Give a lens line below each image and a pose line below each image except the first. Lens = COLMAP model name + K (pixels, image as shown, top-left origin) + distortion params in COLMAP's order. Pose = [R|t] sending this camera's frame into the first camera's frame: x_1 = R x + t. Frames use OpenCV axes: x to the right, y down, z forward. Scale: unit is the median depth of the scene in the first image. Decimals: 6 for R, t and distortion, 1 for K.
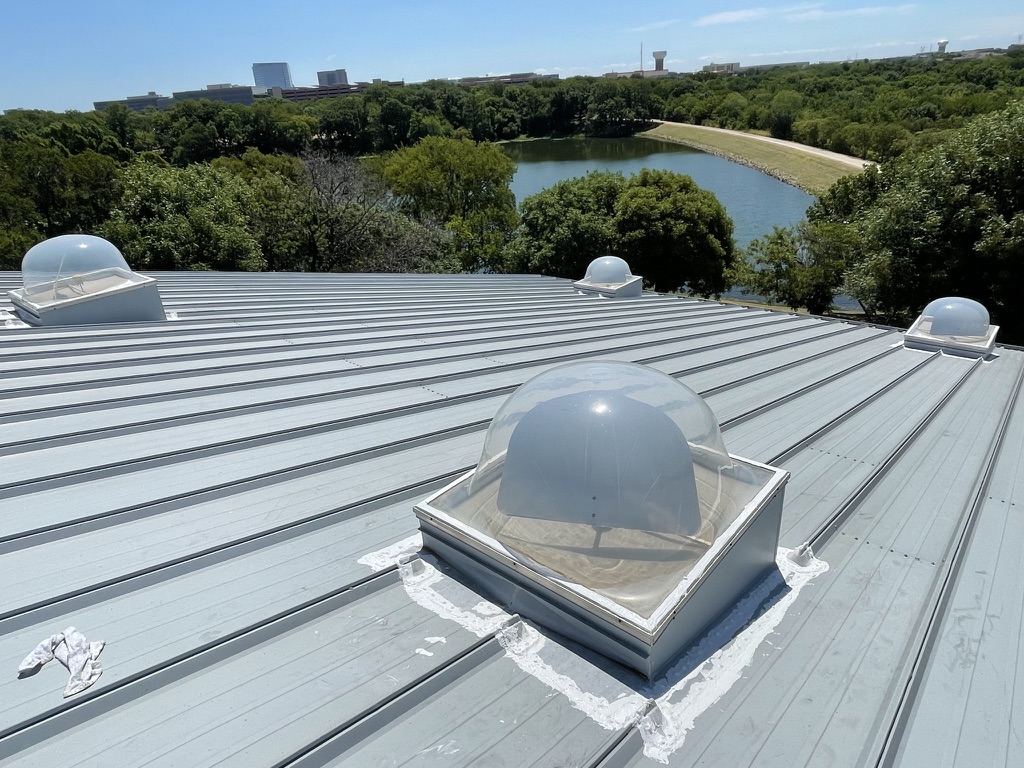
lens RADIAL K [[612.4, 0, 512.0], [0, 612.4, 384.0], [0, 0, 1]] dist [0.000945, 0.000222]
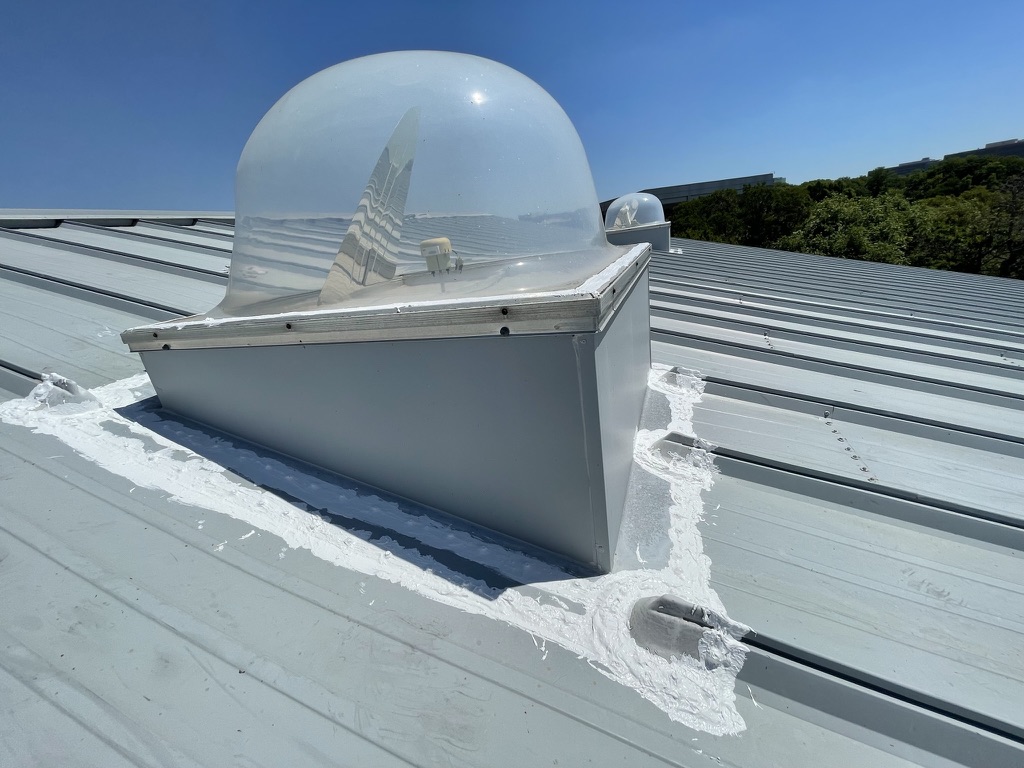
lens RADIAL K [[413.1, 0, 512.0], [0, 413.1, 384.0], [0, 0, 1]] dist [-0.000181, -0.000300]
pose [[0.365233, 0.334114, -0.868892, 0.621615], [-0.292882, 0.927217, 0.233430, 0.160181], [0.883643, 0.169226, 0.436506, 0.880474]]
